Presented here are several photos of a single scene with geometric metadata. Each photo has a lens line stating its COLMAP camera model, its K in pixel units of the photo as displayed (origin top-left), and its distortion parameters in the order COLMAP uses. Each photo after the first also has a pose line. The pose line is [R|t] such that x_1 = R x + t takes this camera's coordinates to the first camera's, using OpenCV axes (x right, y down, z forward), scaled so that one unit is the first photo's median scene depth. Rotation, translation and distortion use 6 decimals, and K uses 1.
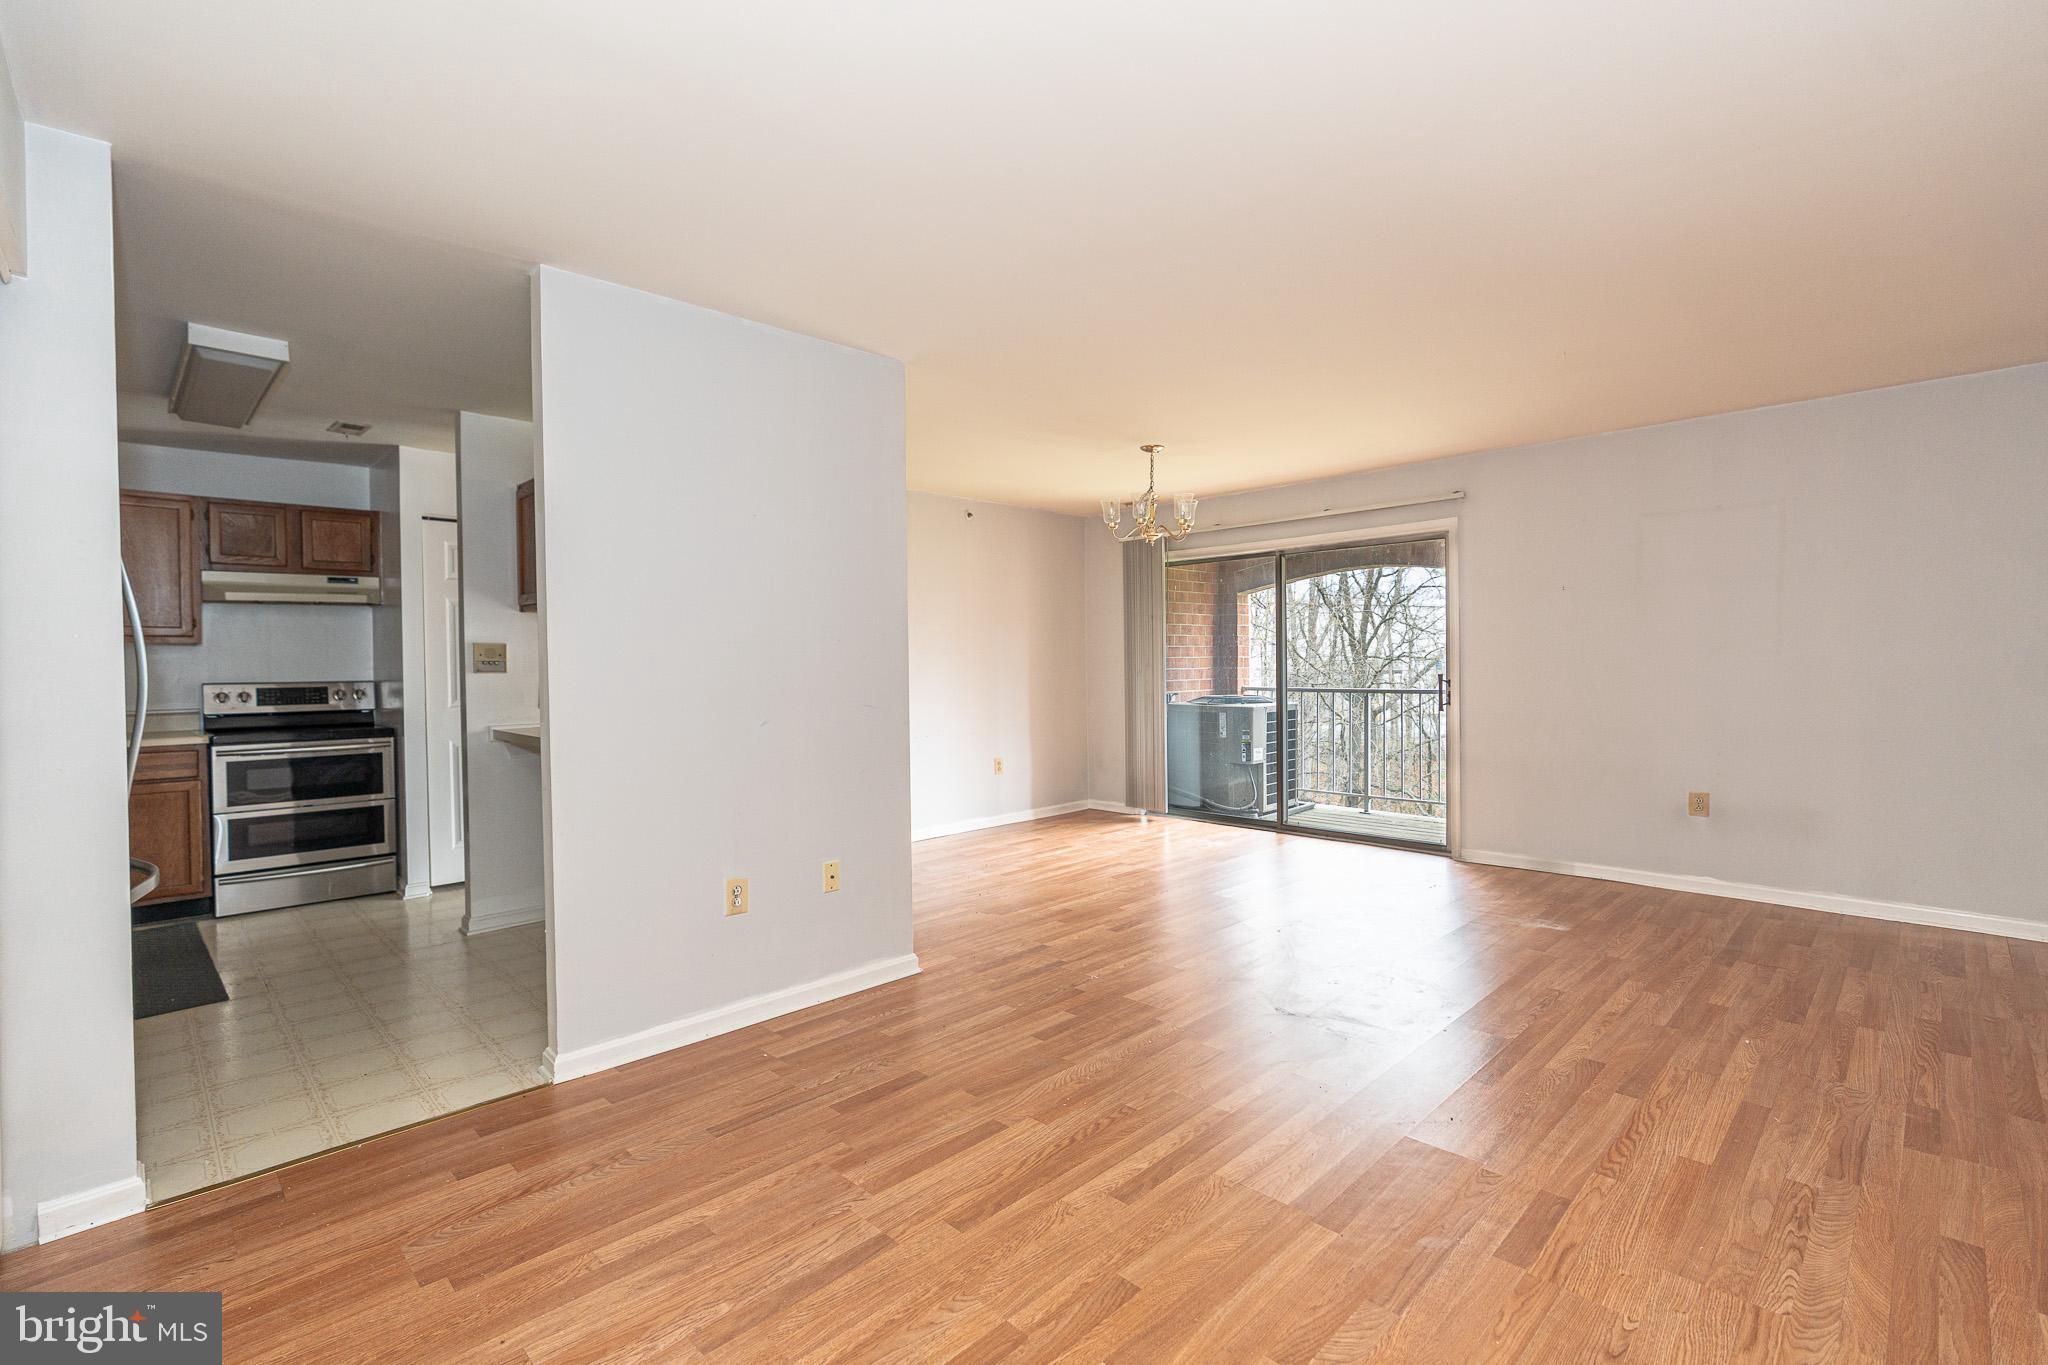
lens RADIAL K [[918.5, 0, 1030.9], [0, 918.5, 677.7], [0, 0, 1]] dist [-0.002104, -0.000043]
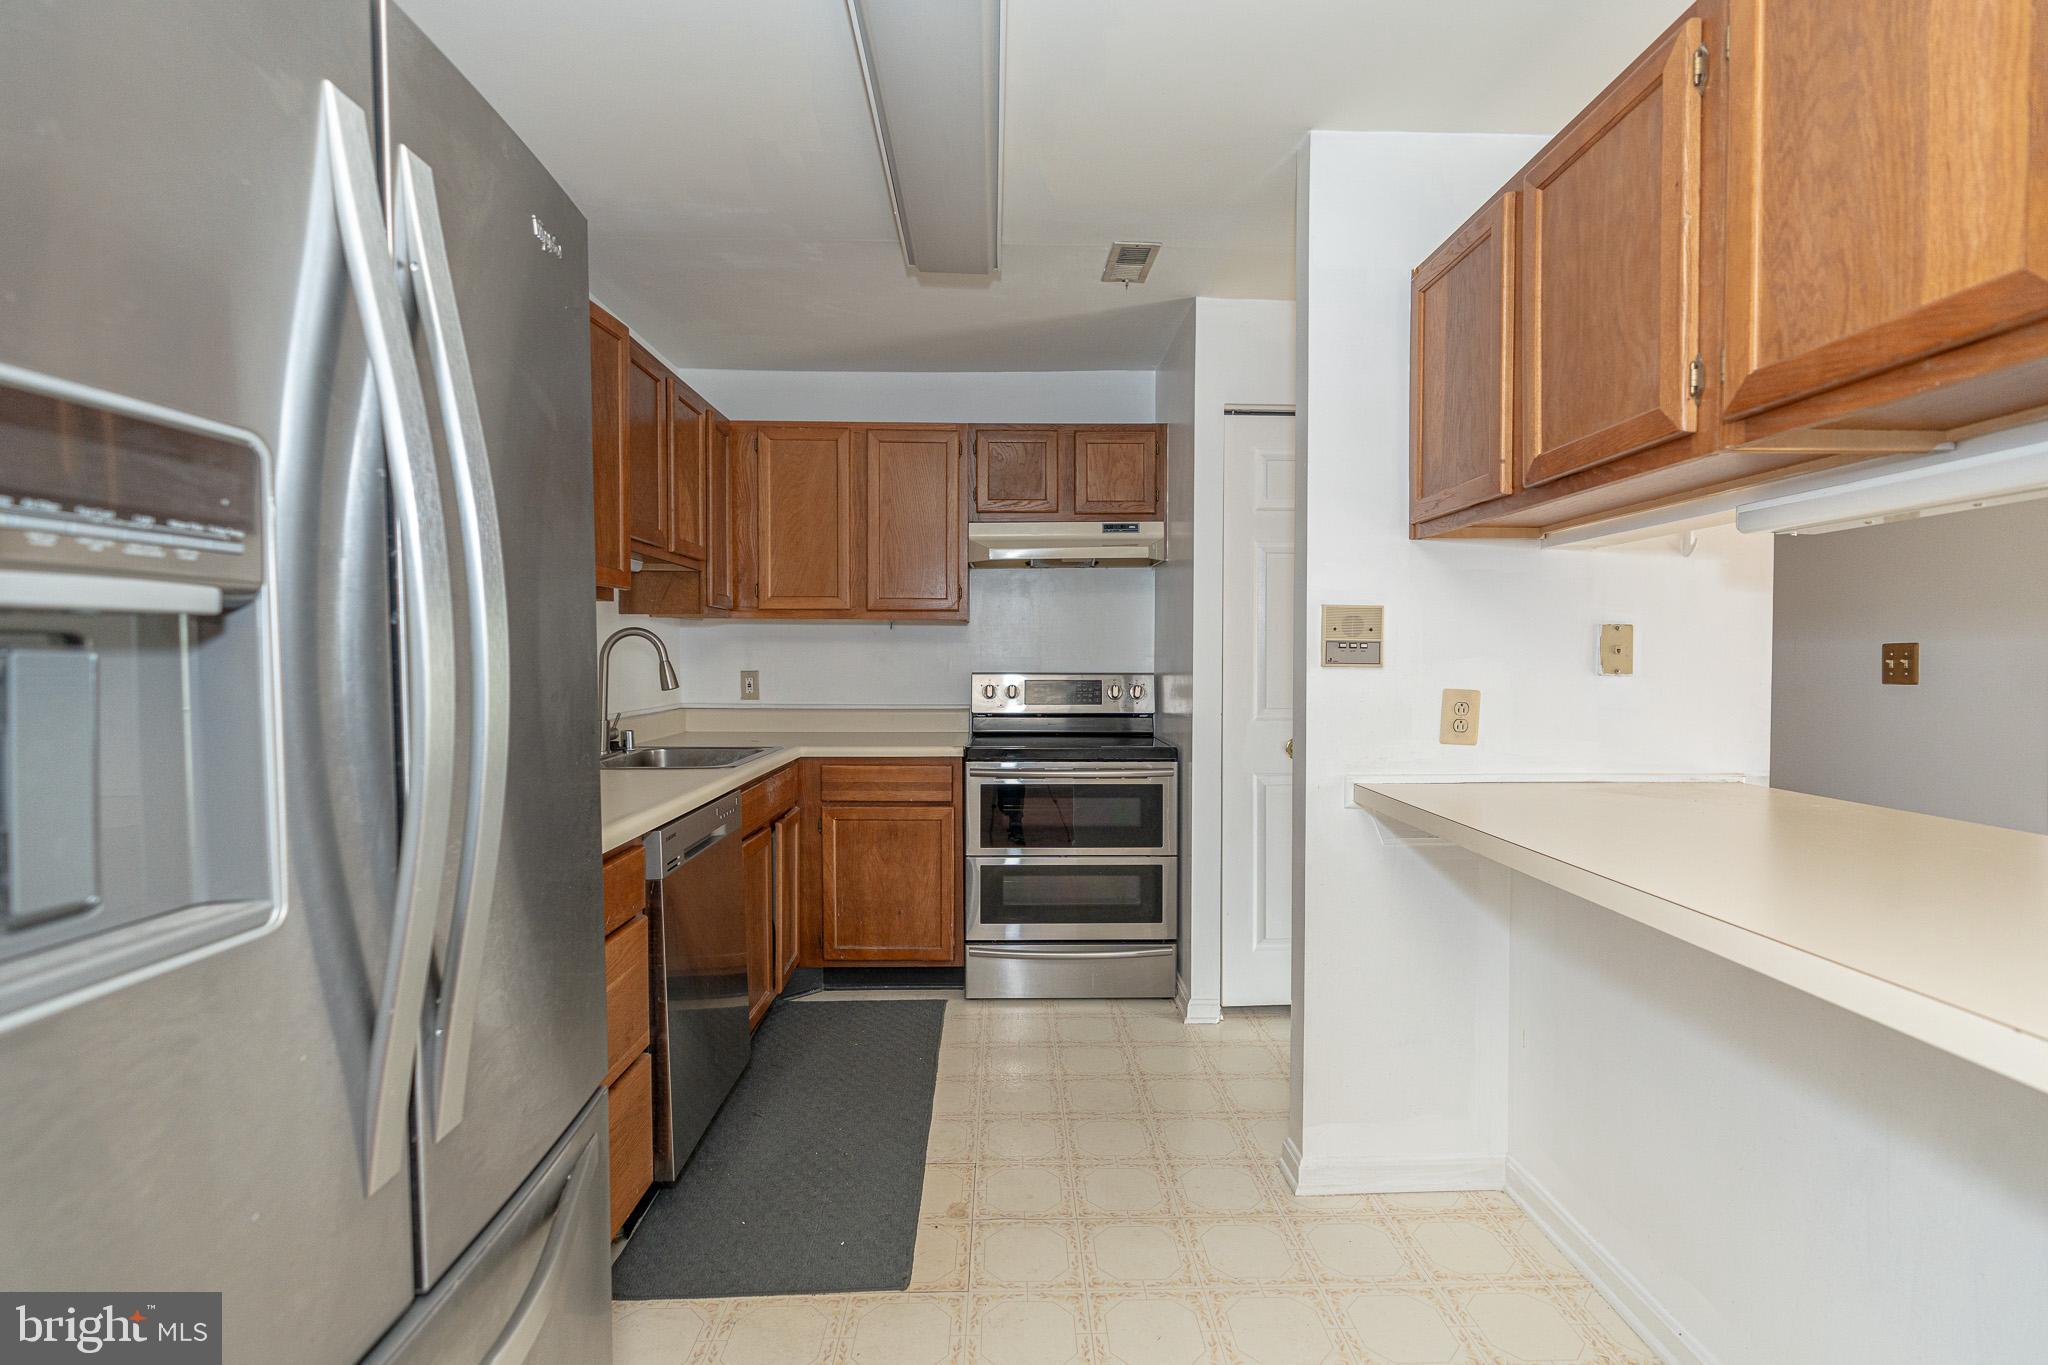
lens RADIAL K [[918.5, 0, 1030.9], [0, 918.5, 677.7], [0, 0, 1]] dist [-0.002104, -0.000043]
pose [[0.725804, 0.026004, -0.687410, -0.329849], [-0.020167, 0.999660, 0.016523, -0.003442], [0.687606, 0.001871, 0.726081, 0.464241]]
